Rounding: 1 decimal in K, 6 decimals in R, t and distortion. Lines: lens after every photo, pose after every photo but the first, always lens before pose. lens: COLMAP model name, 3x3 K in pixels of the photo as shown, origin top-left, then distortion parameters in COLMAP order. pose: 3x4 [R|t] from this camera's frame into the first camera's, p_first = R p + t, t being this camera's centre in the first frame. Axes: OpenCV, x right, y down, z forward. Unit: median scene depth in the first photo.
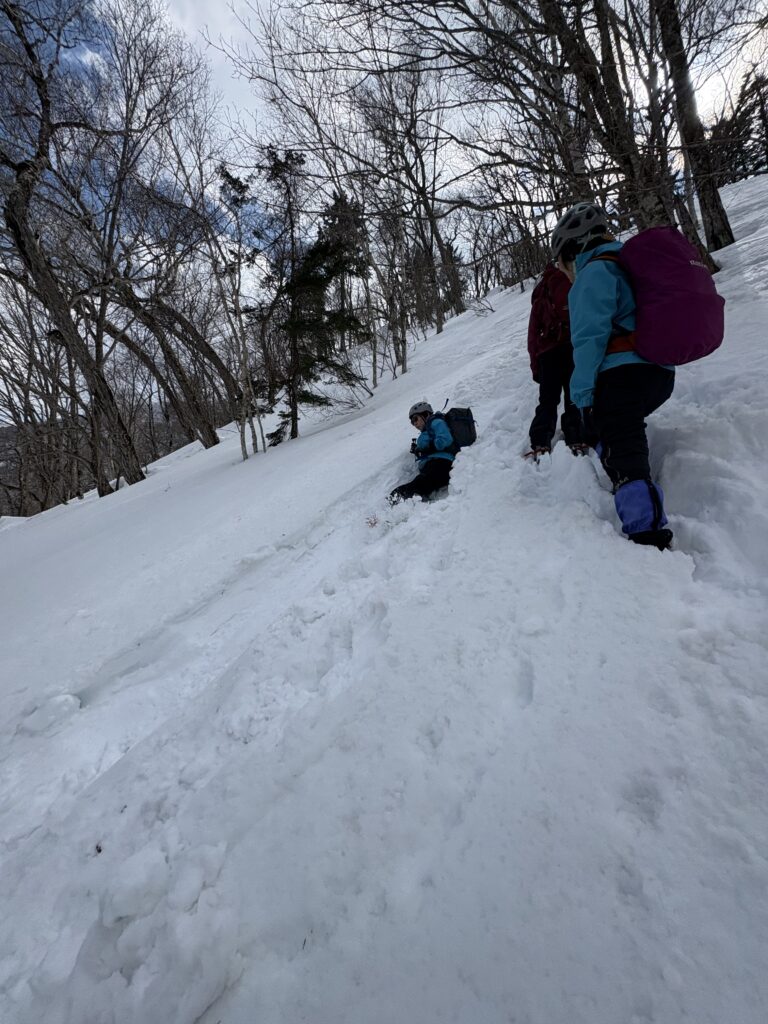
lens RADIAL K [[404.6, 0, 381.5], [0, 404.6, 512.4], [0, 0, 1]] dist [-0.000603, 0.000133]
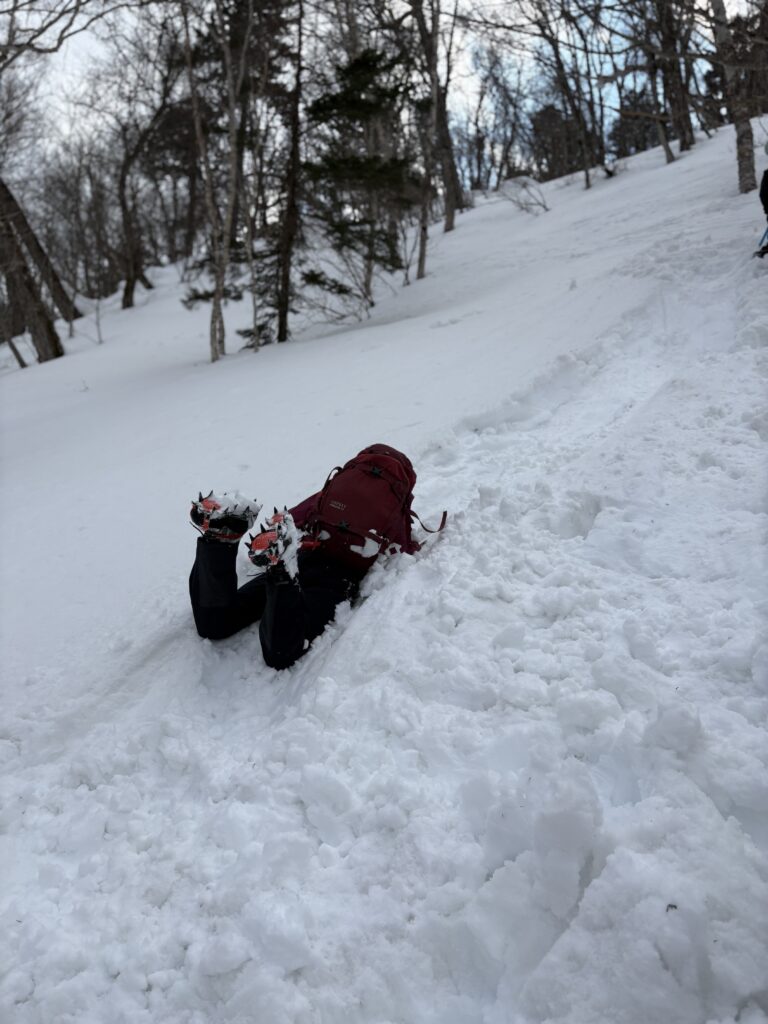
lens RADIAL K [[778.2, 0, 380.0], [0, 778.2, 515.9], [0, 0, 1]] dist [0.022165, -0.011012]
pose [[0.979386, 0.098650, 0.176268, -0.167774], [-0.085094, 0.992918, -0.082897, 0.108211], [-0.183197, 0.066189, 0.980845, -0.112968]]
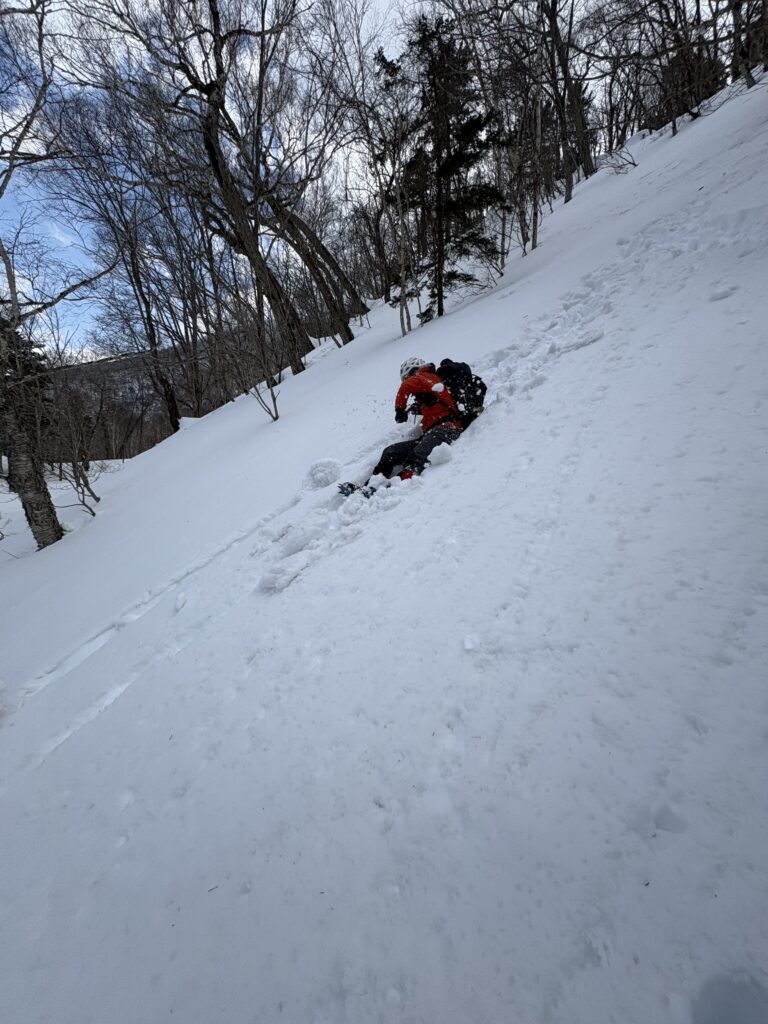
lens RADIAL K [[404.6, 0, 384.4], [0, 404.6, 509.4], [0, 0, 1]] dist [-0.000603, 0.000133]
pose [[0.975758, 0.022645, -0.217677, -0.071492], [0.020465, 0.980833, 0.193772, 0.088423], [0.217893, -0.193530, 0.956592, -0.170666]]
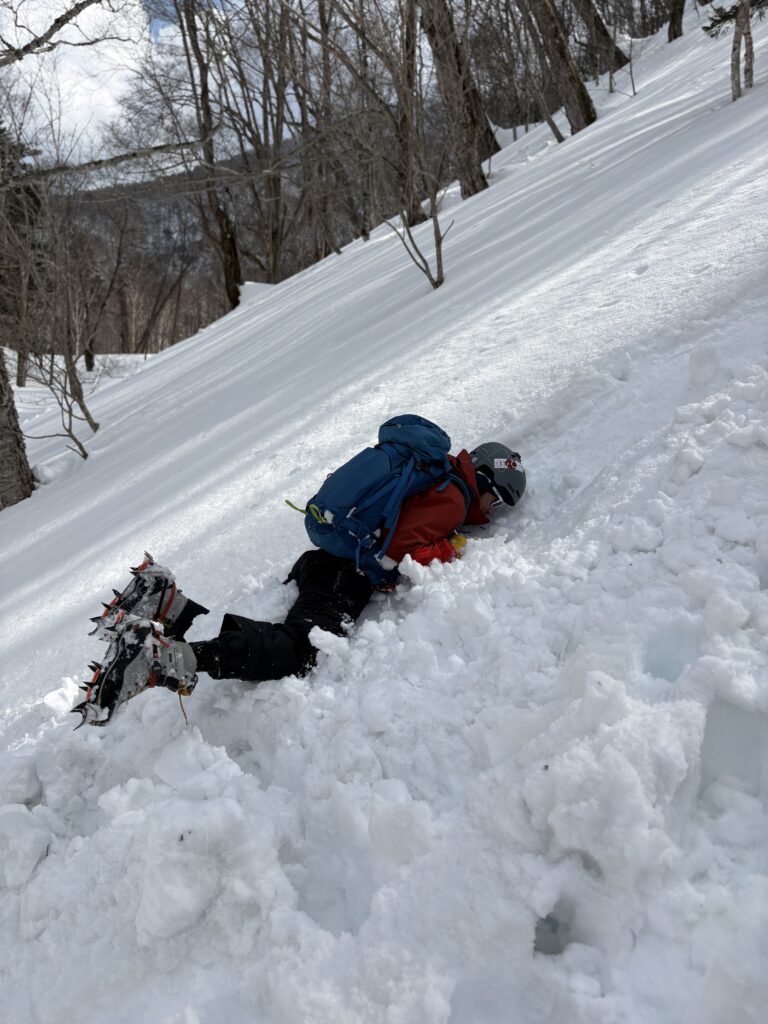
lens RADIAL K [[778.2, 0, 381.2], [0, 778.2, 512.0], [0, 0, 1]] dist [0.022165, -0.011012]
pose [[0.874855, 0.133579, -0.465602, -0.117667], [-0.018850, 0.969884, 0.242836, 0.091449], [0.484018, -0.203670, 0.851026, -0.120357]]
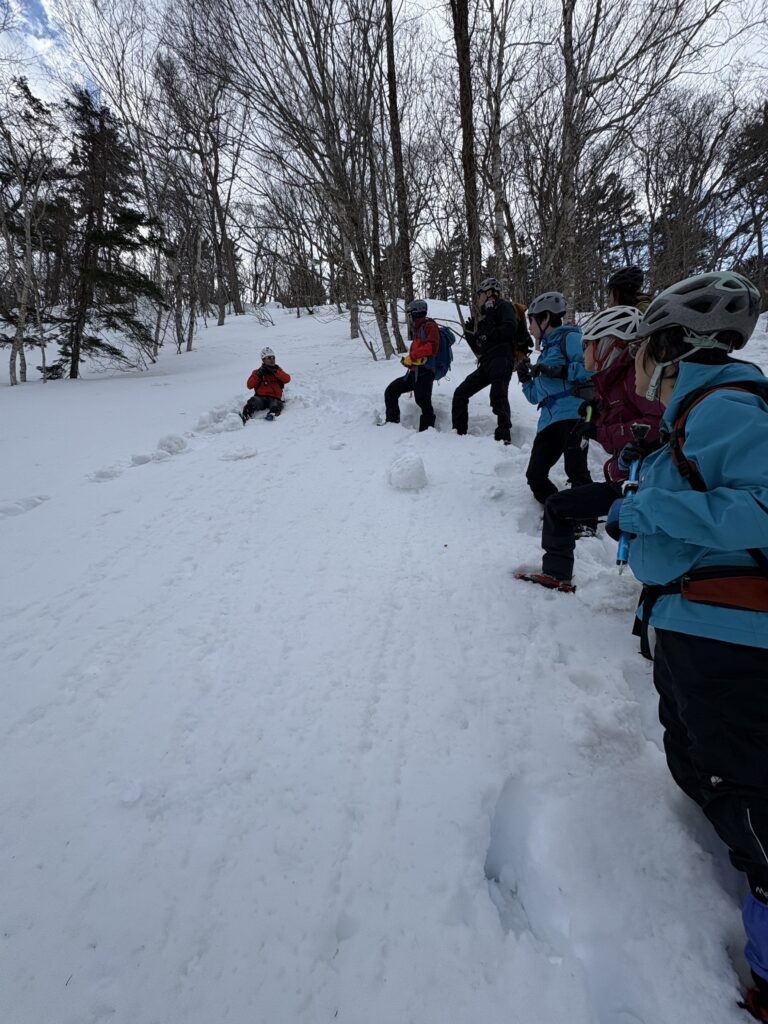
lens RADIAL K [[404.6, 0, 383.6], [0, 404.6, 510.0], [0, 0, 1]] dist [-0.000603, 0.000133]
pose [[0.819845, 0.103150, 0.563218, -0.077433], [-0.087411, 0.994657, -0.054926, 0.084348], [-0.565874, -0.004200, 0.824481, -0.170642]]
